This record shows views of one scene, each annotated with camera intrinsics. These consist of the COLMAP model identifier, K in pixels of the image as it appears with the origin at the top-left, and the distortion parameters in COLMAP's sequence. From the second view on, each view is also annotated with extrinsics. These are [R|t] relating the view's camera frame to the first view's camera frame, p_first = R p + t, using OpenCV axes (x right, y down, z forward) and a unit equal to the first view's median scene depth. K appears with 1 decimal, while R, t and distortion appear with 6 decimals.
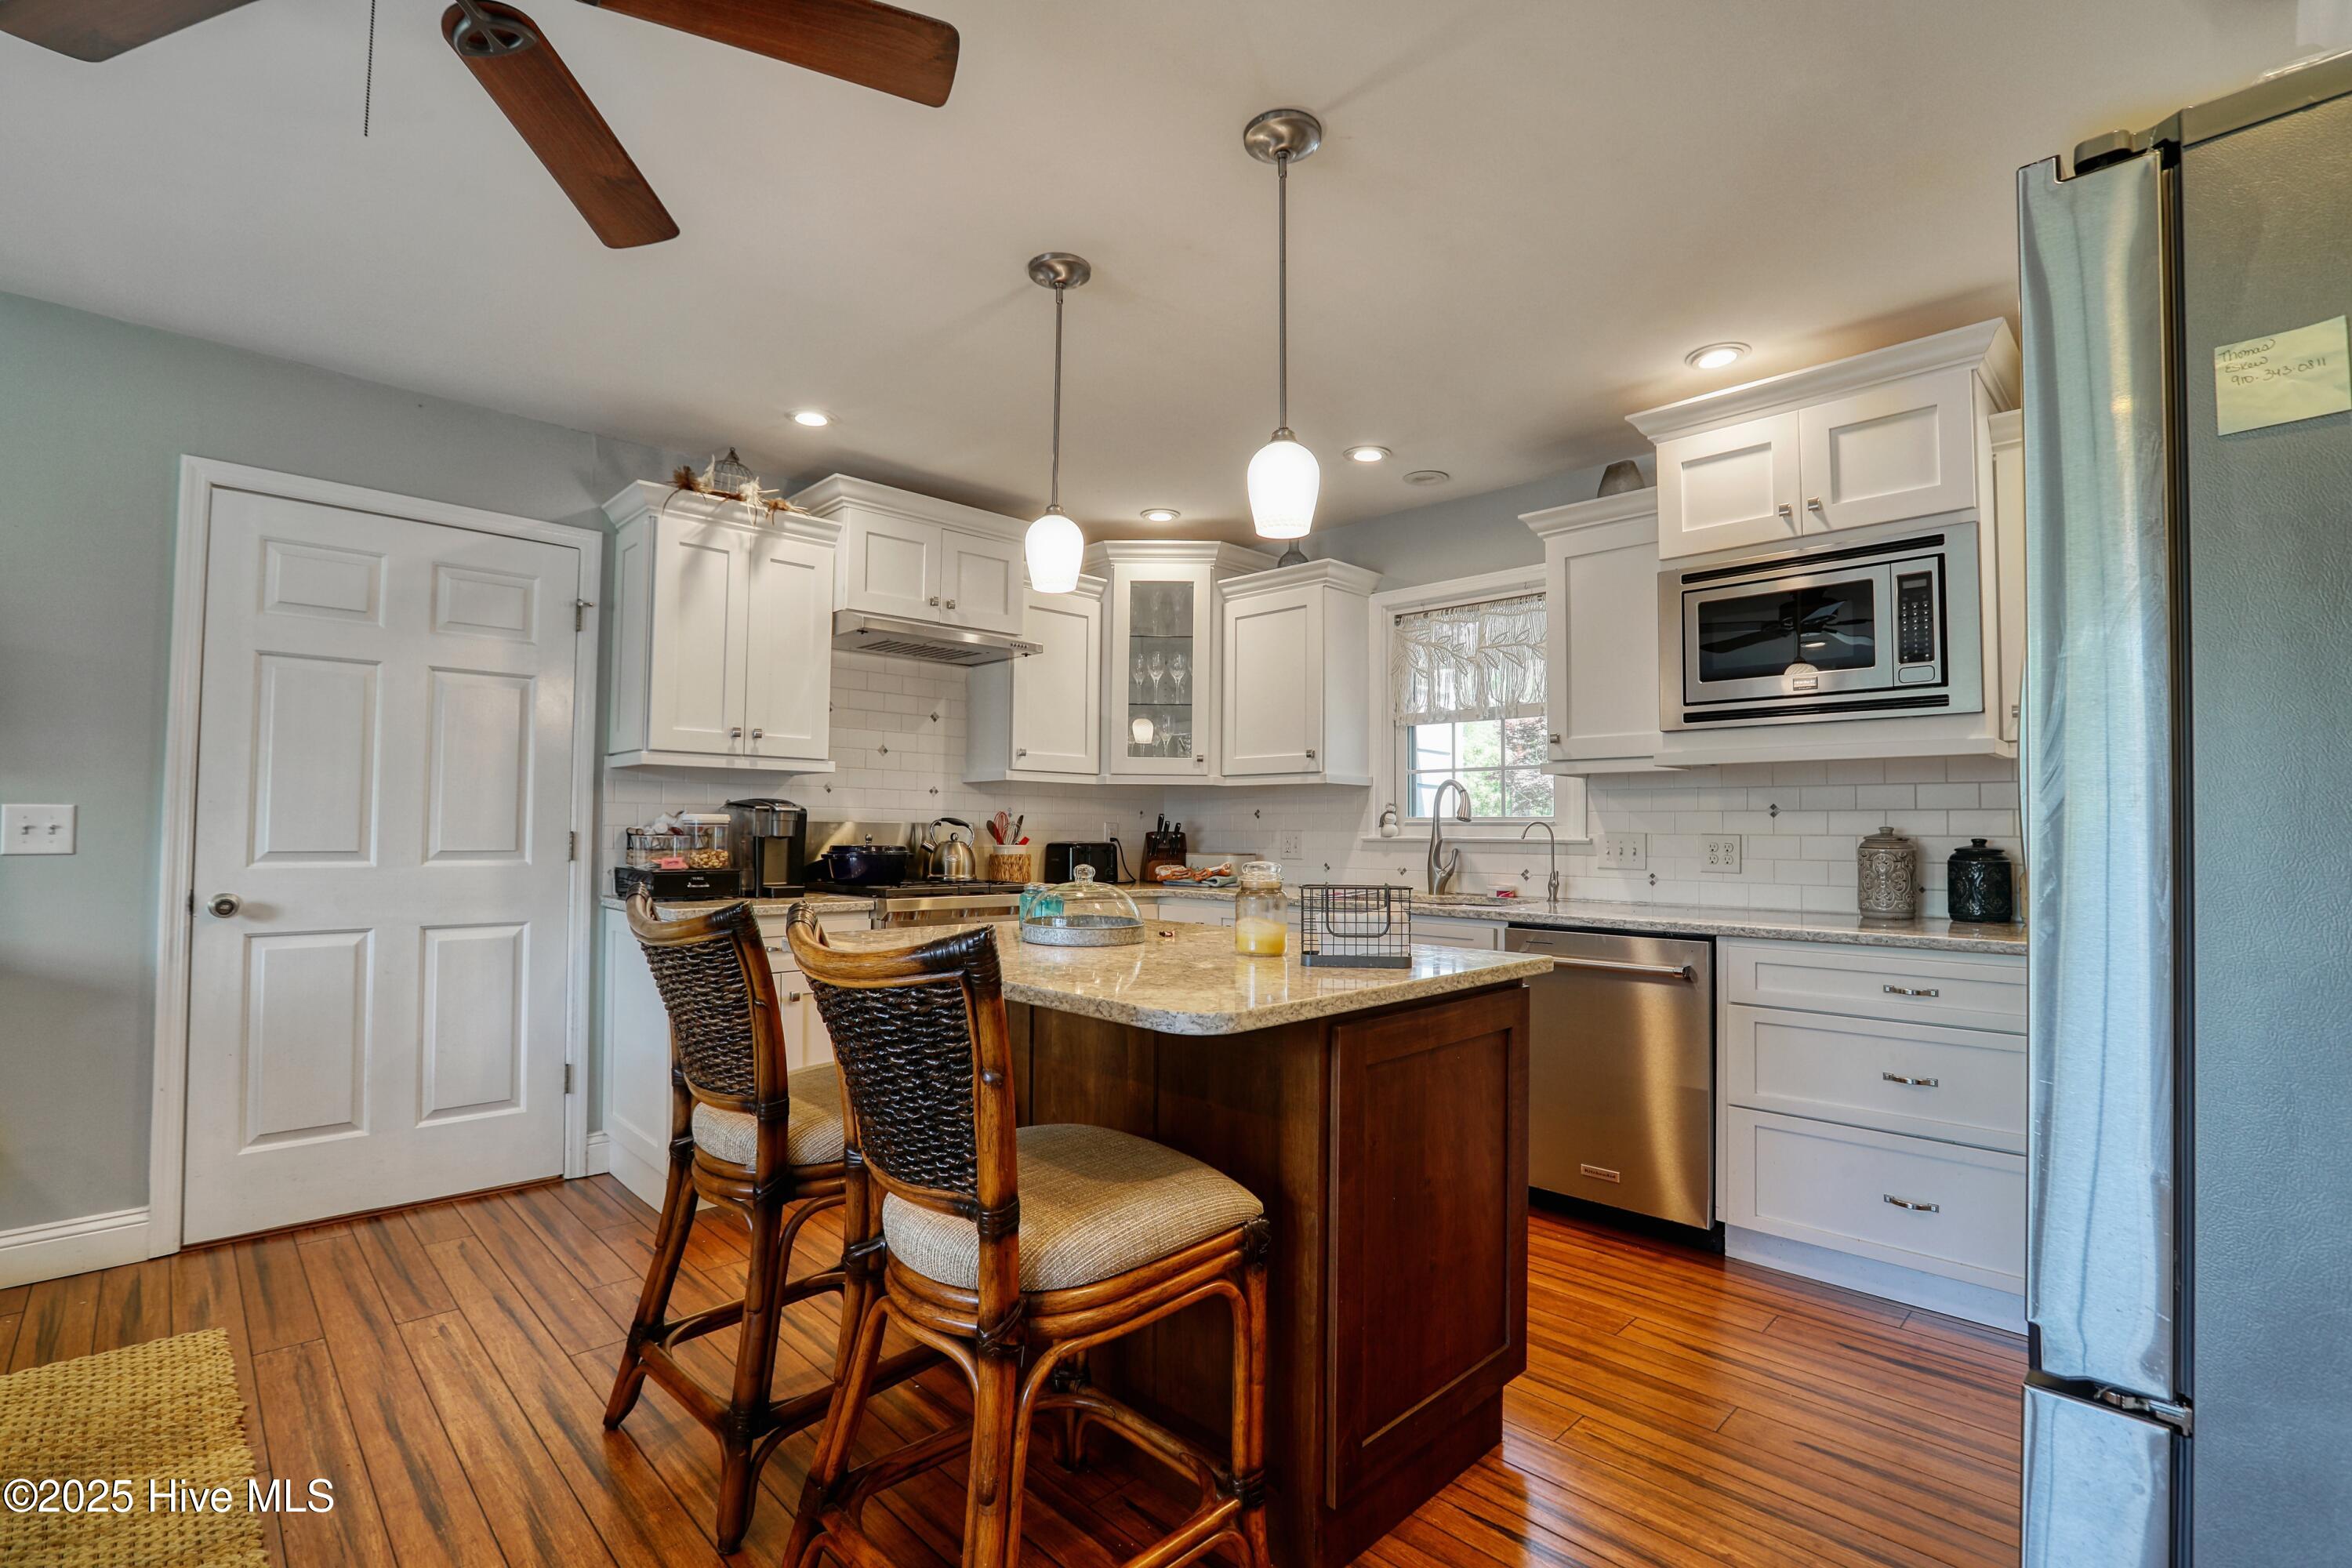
lens RADIAL K [[1064.4, 0, 1173.2], [0, 1064.4, 792.9], [0, 0, 1]] dist [-0.048666, 0.013500]
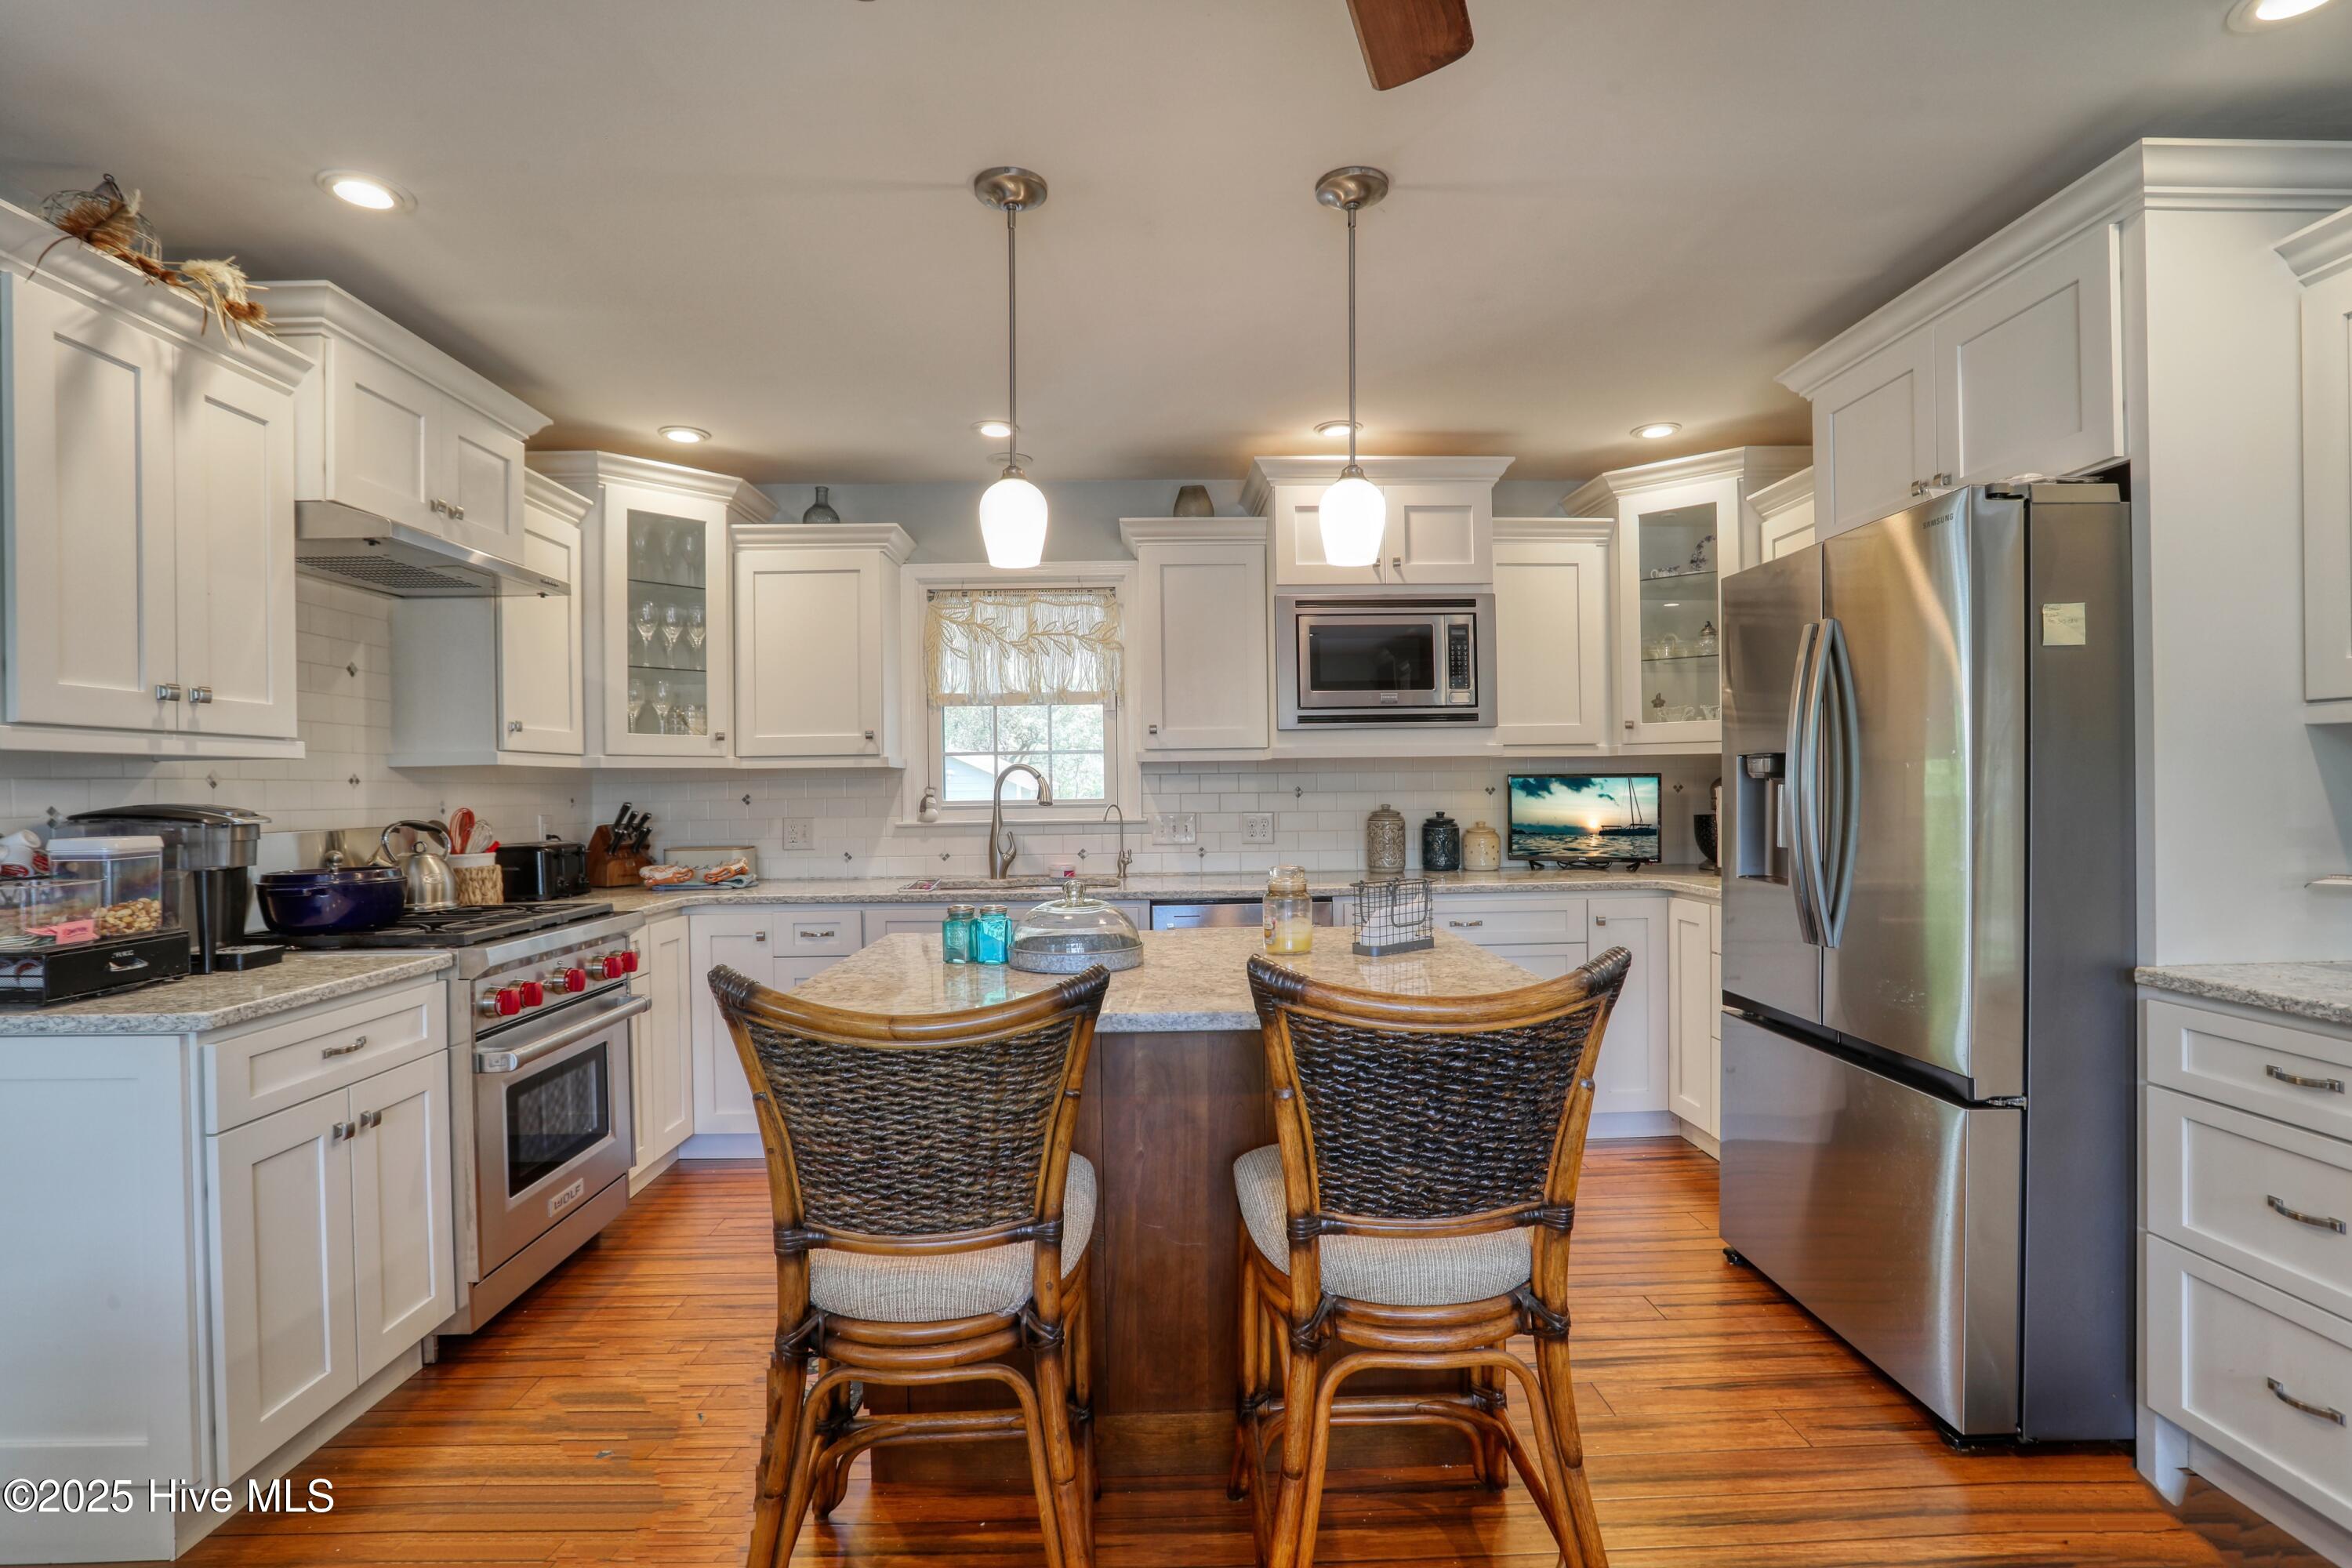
lens RADIAL K [[1102.5, 0, 1167.2], [0, 1102.5, 794.1], [0, 0, 1]] dist [-0.062898, 0.027992]
pose [[0.682888, -0.023005, 0.730161, -0.471081], [-0.005805, 0.999302, 0.036914, -0.027038], [-0.730500, -0.029447, 0.682277, 0.207630]]
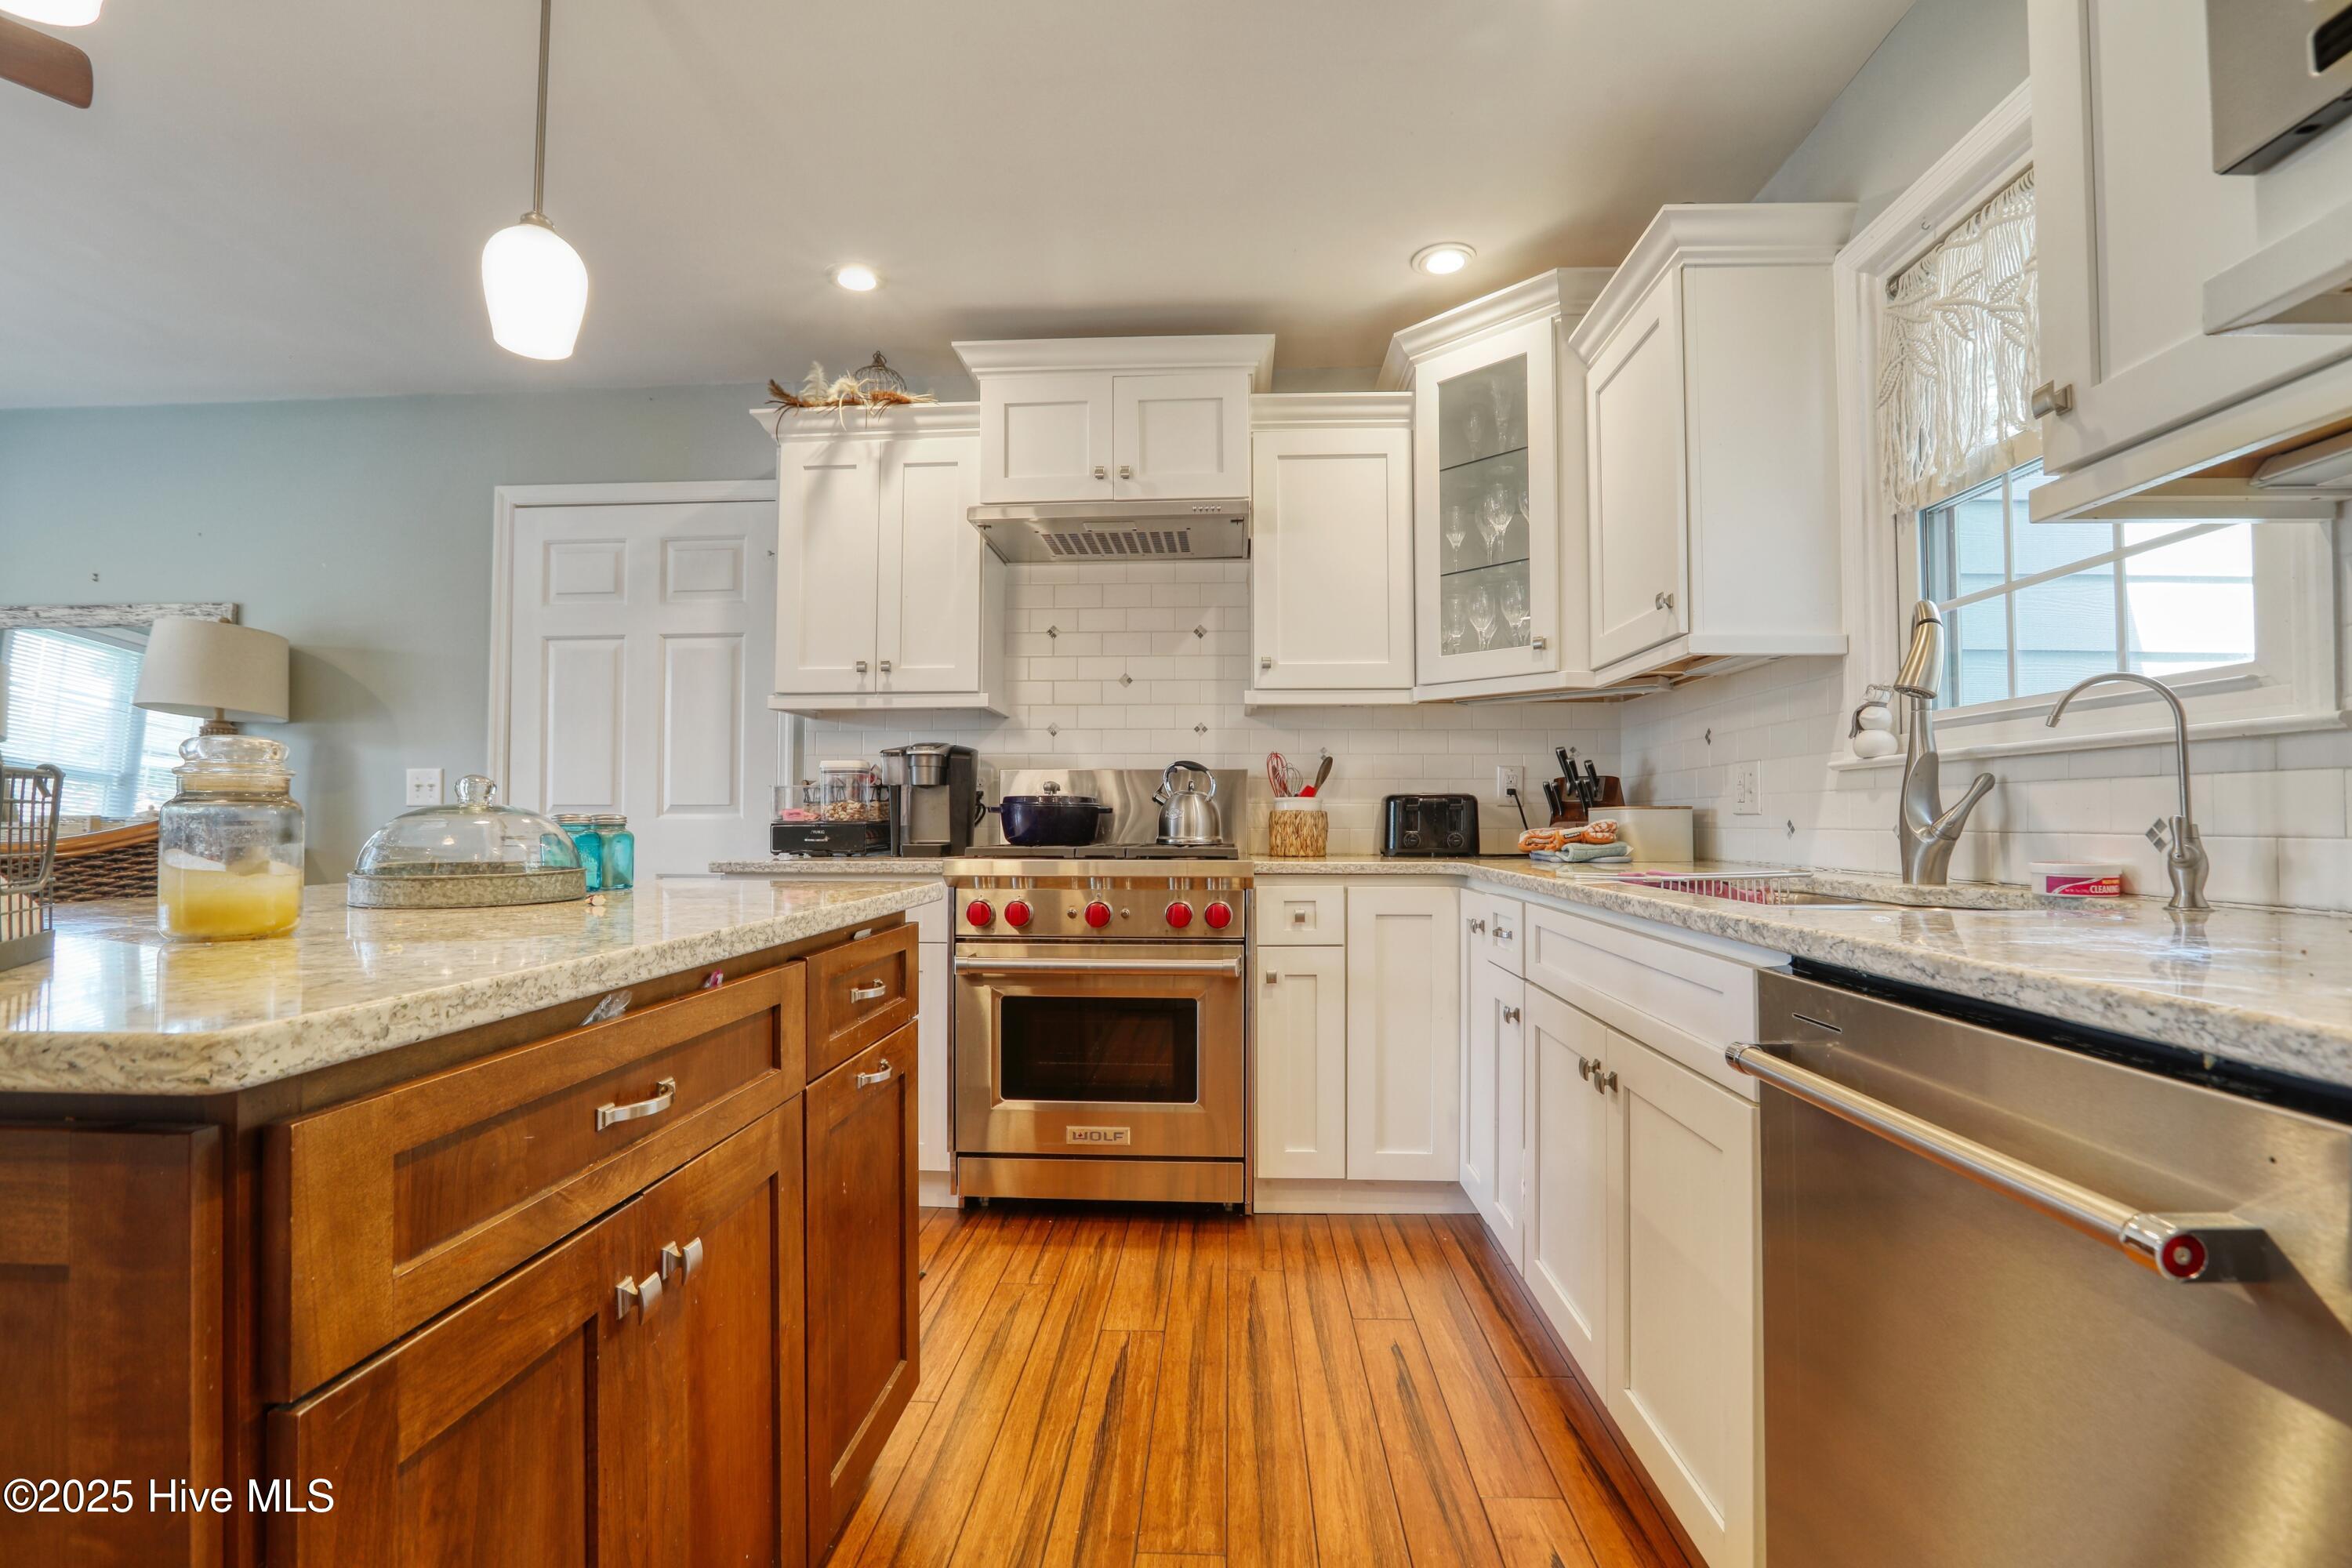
lens RADIAL K [[1064.4, 0, 1173.2], [0, 1064.4, 792.9], [0, 0, 1]] dist [-0.048666, 0.013500]
pose [[0.677445, -0.027268, -0.735067, 0.410813], [0.031927, 0.999461, -0.007651, 0.063118], [0.734880, -0.018286, 0.677951, 0.592924]]
